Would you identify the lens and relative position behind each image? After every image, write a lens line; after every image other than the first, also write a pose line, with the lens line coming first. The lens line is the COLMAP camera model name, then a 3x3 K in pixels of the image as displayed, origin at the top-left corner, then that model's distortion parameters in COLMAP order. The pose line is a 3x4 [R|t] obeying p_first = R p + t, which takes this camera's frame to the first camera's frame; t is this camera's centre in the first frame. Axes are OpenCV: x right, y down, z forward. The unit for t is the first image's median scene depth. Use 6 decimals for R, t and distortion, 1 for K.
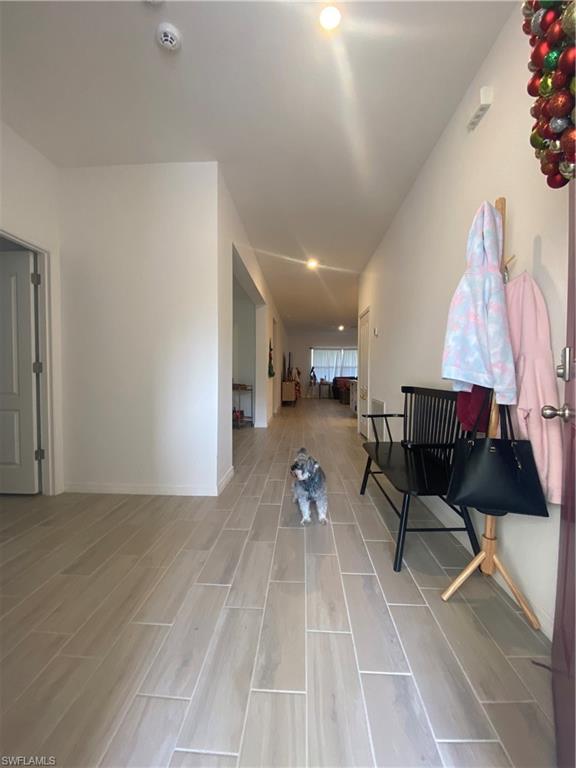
lens RADIAL K [[307.5, 0, 287.3], [0, 307.5, 385.1], [0, 0, 1]] dist [0.000943, 0.000008]
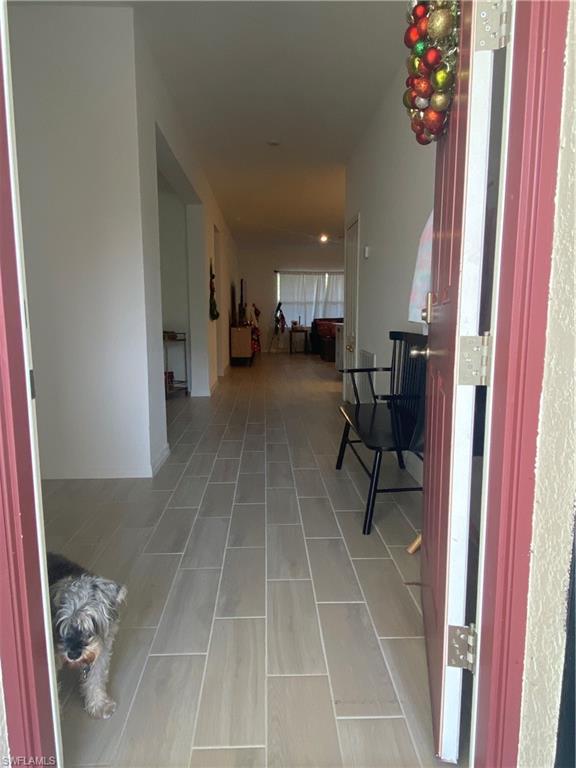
lens RADIAL K [[513.5, 0, 283.1], [0, 513.5, 386.8], [0, 0, 1]] dist [0.009245, 0.000559]
pose [[0.996199, -0.019489, 0.084895, -0.006367], [0.010436, 0.994332, 0.105805, 0.003186], [-0.086476, -0.104517, 0.990756, -0.277391]]
